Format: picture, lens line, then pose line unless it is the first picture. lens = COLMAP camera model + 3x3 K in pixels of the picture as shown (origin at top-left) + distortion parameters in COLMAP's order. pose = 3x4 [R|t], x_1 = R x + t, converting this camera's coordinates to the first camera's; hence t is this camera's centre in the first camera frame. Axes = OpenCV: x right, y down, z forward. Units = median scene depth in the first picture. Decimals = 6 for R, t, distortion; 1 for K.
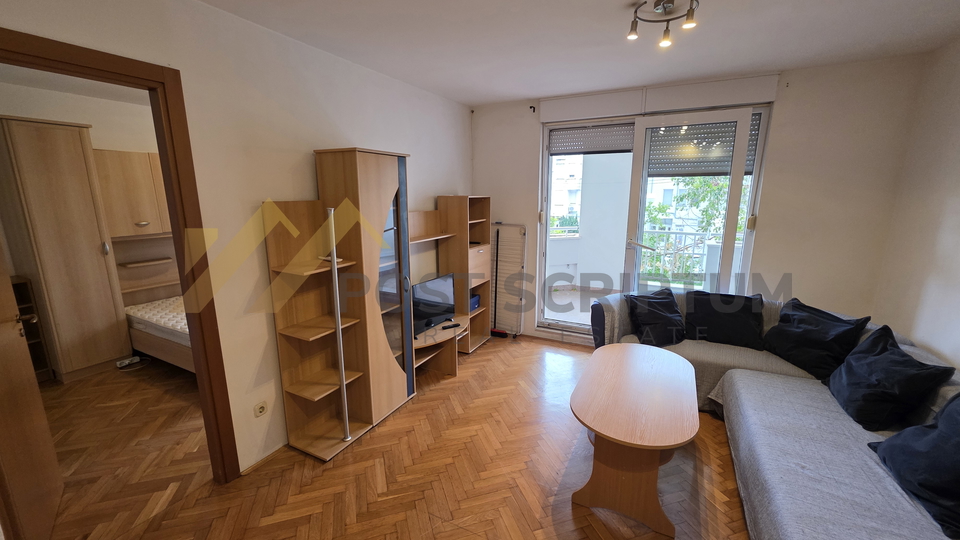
lens RADIAL K [[381.8, 0, 480.2], [0, 381.8, 275.2], [0, 0, 1]] dist [0.001323, -0.000742]
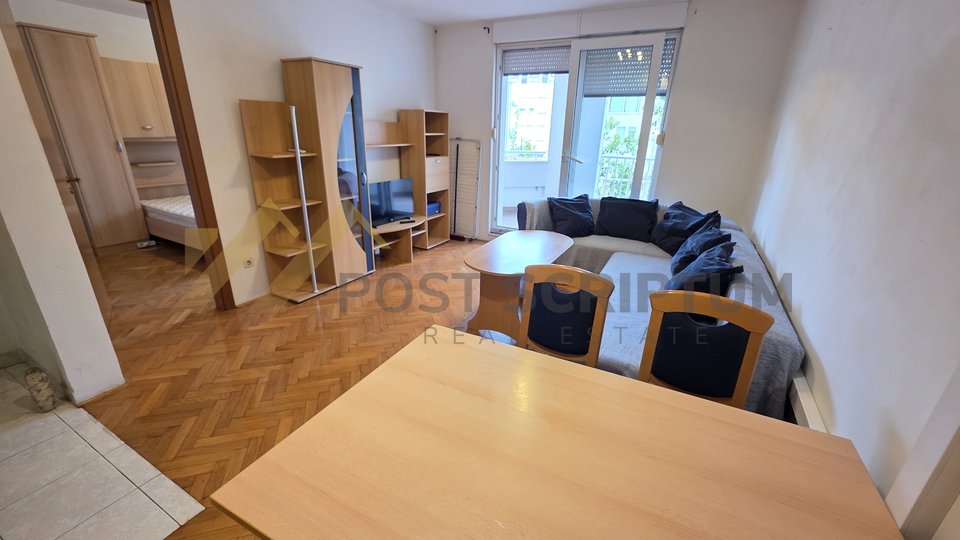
lens RADIAL K [[381.8, 0, 479.3], [0, 381.8, 269.9], [0, 0, 1]] dist [0.001323, -0.000742]
pose [[0.999298, 0.034619, -0.014329, 0.184150], [-0.032180, 0.988902, 0.145043, 0.107959], [0.019191, -0.144480, 0.989322, -0.227882]]
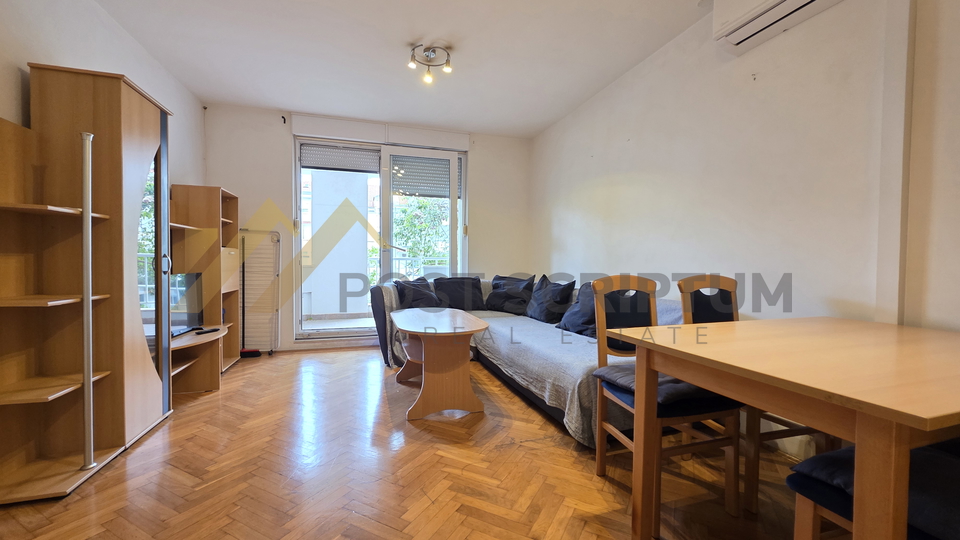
lens RADIAL K [[381.8, 0, 484.0], [0, 381.8, 272.2], [0, 0, 1]] dist [0.001323, -0.000742]
pose [[0.713752, -0.011024, 0.700312, -0.242438], [0.134771, 0.983353, -0.121878, 0.200943], [-0.687310, 0.181372, 0.703355, -0.028948]]
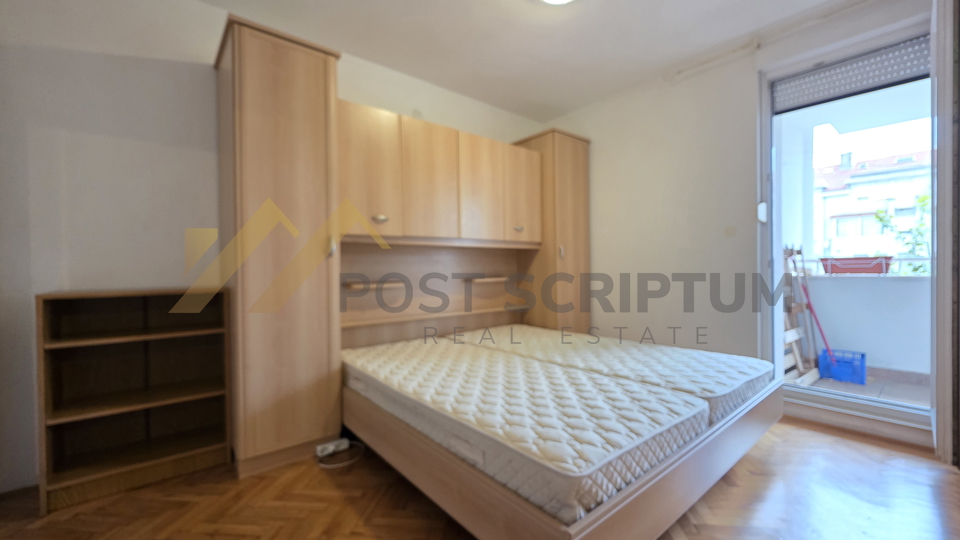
lens RADIAL K [[381.8, 0, 481.9], [0, 381.8, 274.3], [0, 0, 1]] dist [0.001323, -0.000742]
pose [[0.922534, -0.002166, -0.385910, -0.558628], [-0.071355, 0.981785, -0.176086, 0.064918], [0.379263, 0.189982, 0.905575, 0.585207]]
